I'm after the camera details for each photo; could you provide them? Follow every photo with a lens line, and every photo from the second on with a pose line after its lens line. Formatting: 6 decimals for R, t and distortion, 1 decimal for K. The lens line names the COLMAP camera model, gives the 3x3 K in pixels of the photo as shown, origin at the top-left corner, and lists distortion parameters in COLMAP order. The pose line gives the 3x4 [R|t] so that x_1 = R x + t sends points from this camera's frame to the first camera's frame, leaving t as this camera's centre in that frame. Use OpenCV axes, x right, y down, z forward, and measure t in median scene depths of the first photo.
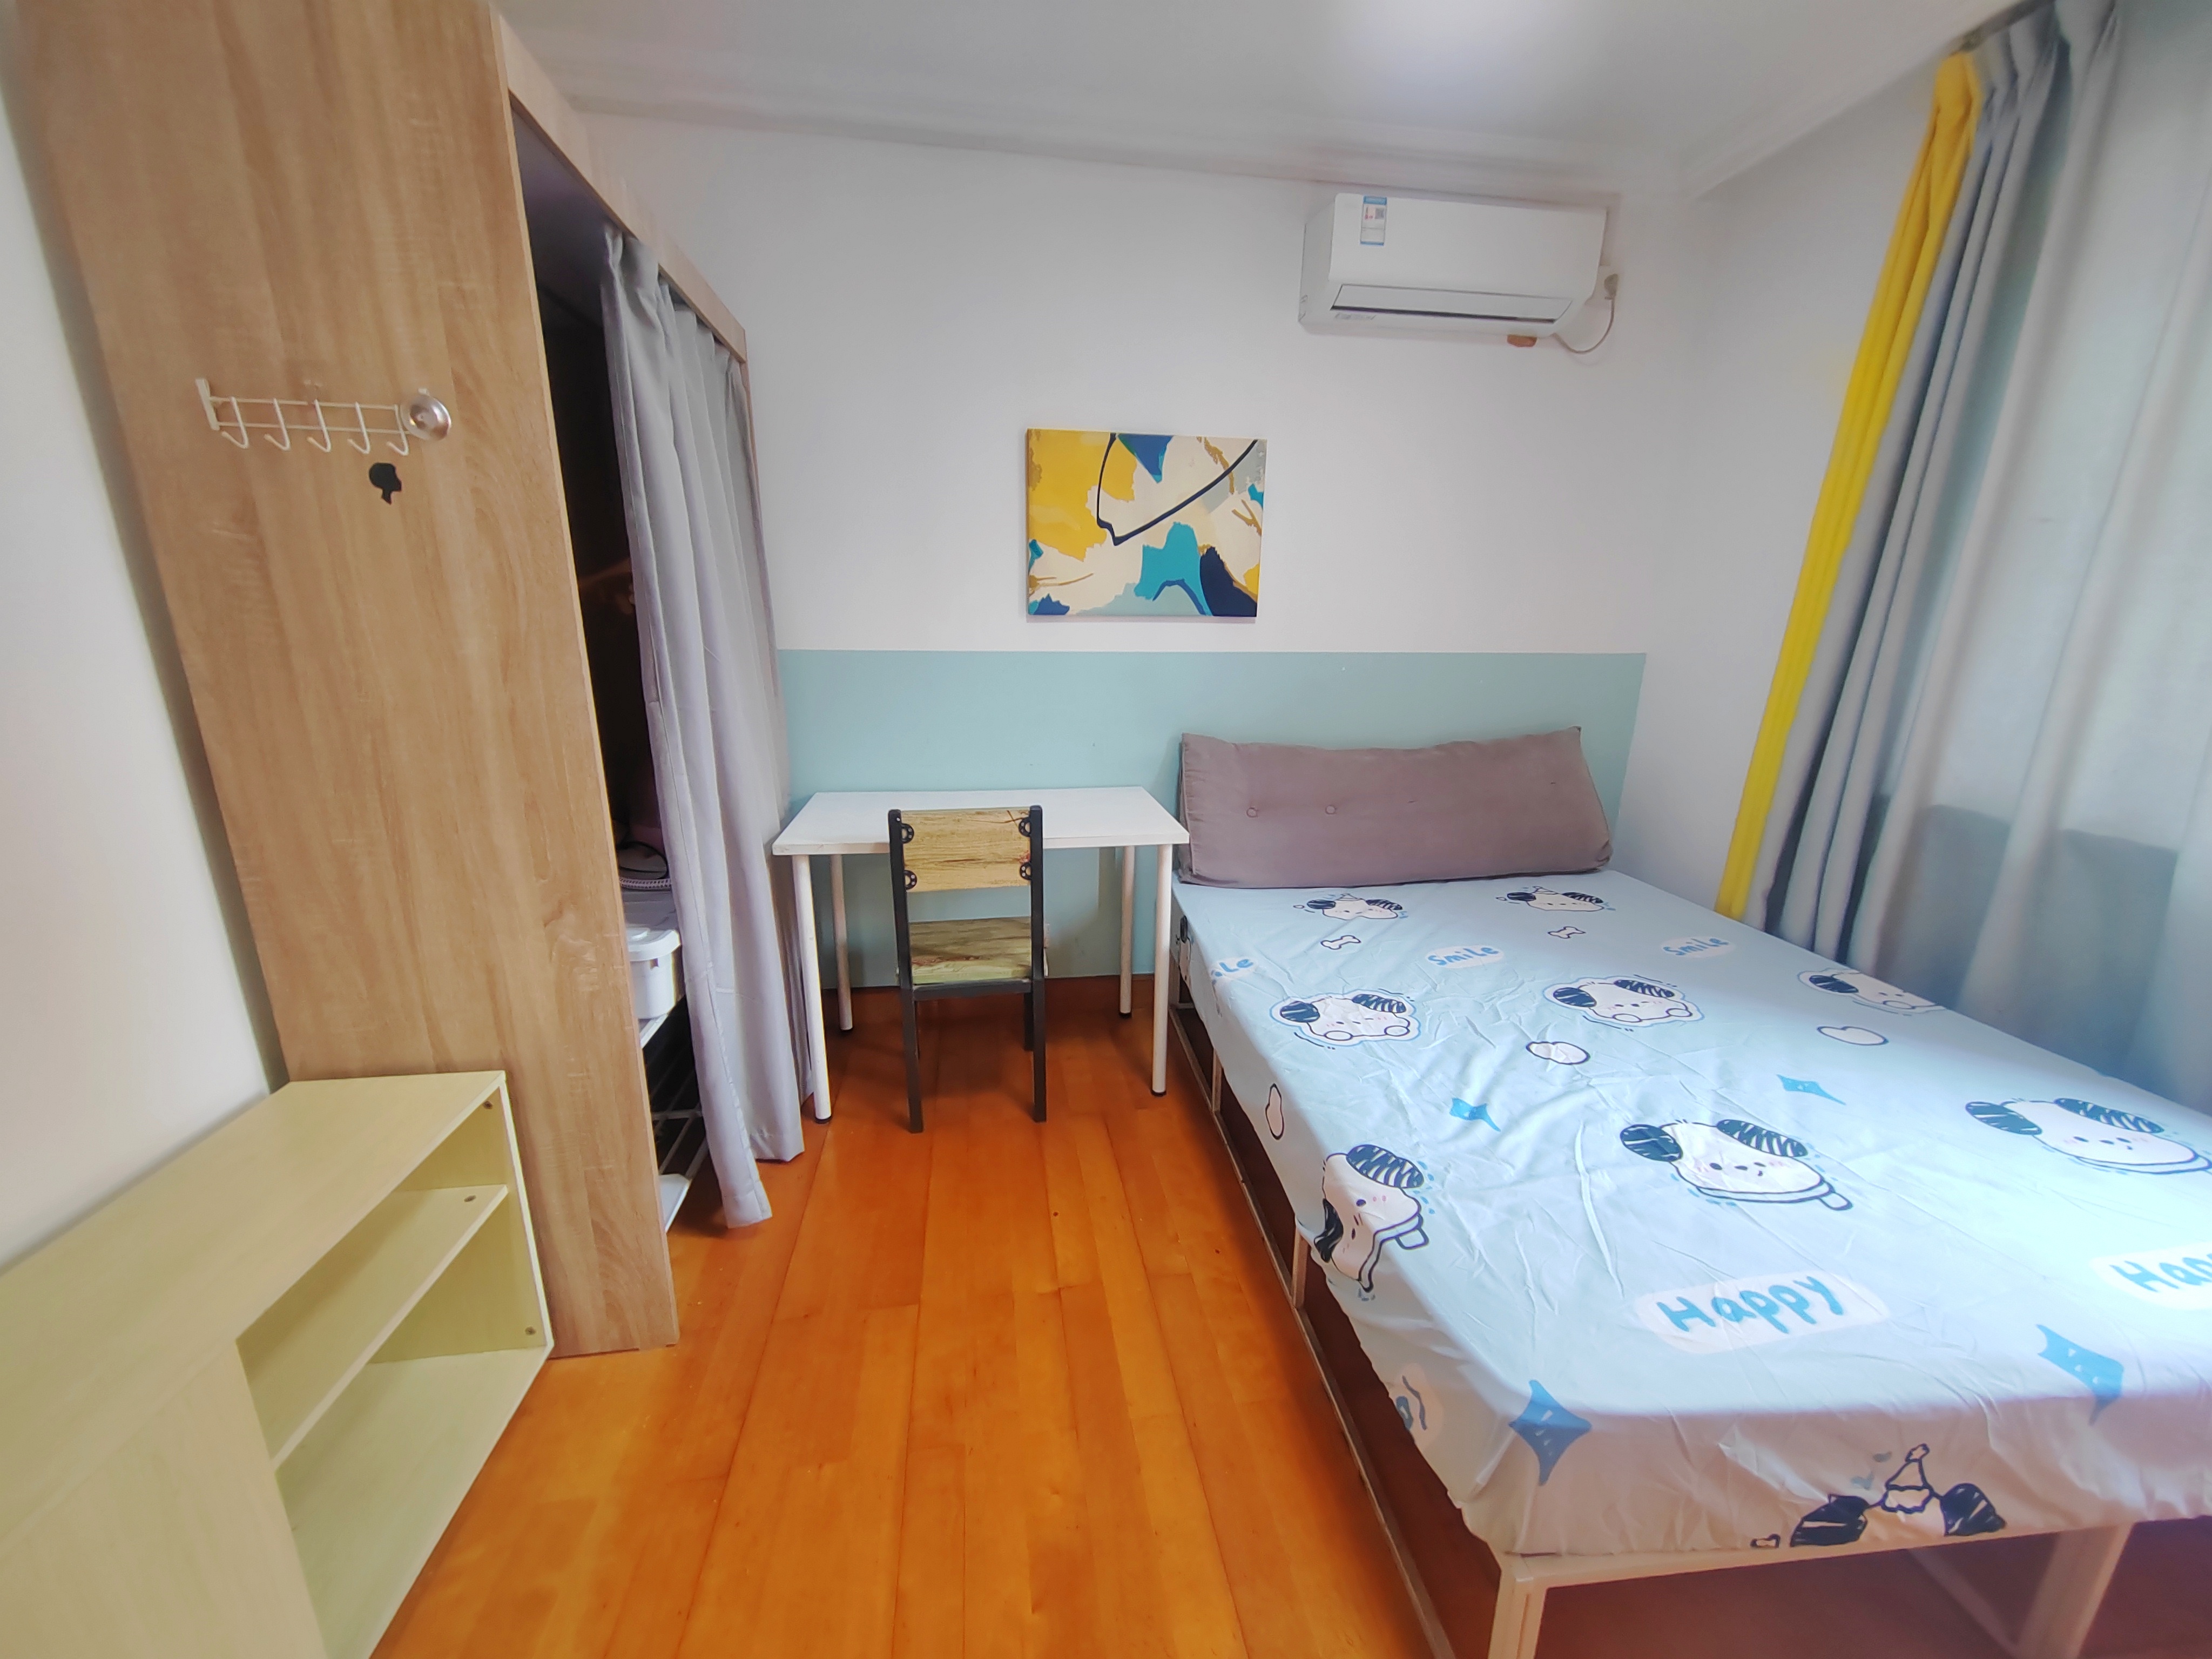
lens RADIAL K [[825.9, 0, 1117.0], [0, 825.9, 834.0], [0, 0, 1]] dist [0.004044, -0.000223]
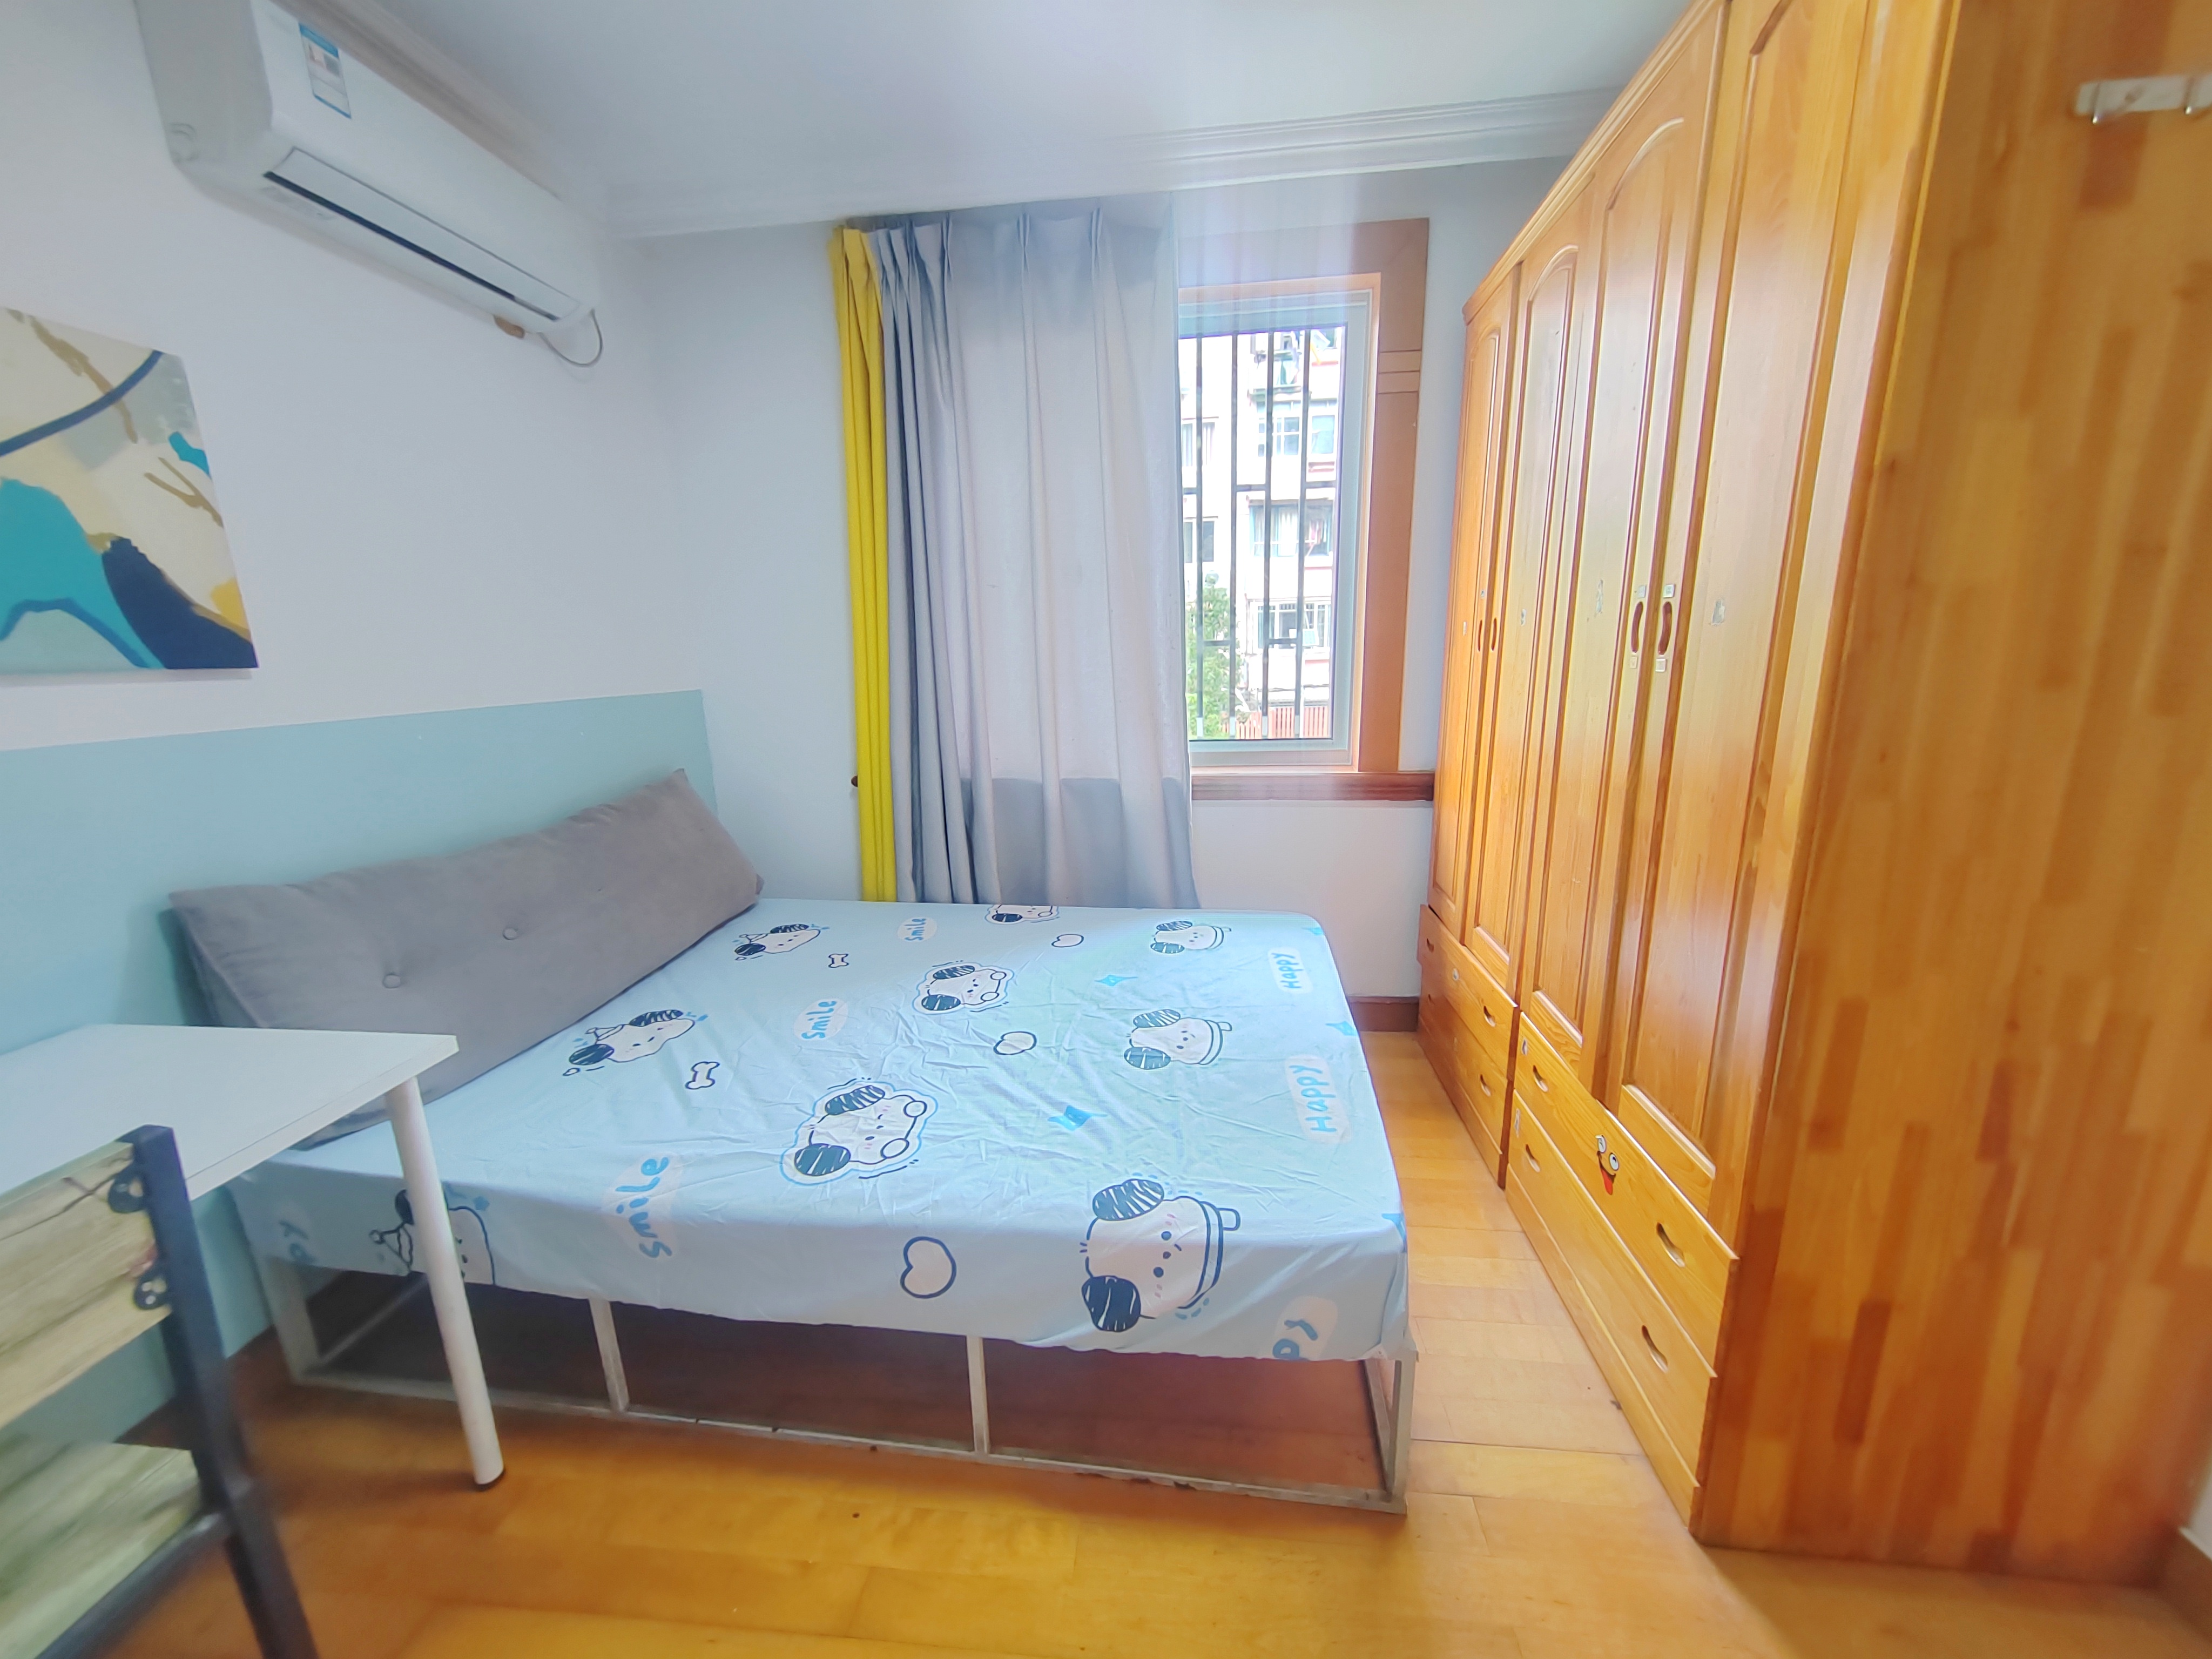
lens RADIAL K [[825.9, 0, 1117.5], [0, 825.9, 834.3], [0, 0, 1]] dist [0.004044, -0.000223]
pose [[0.266322, -0.227220, 0.936720, -0.281560], [0.259835, 0.952765, 0.157238, -0.098922], [-0.928202, 0.201517, 0.312782, 0.325491]]
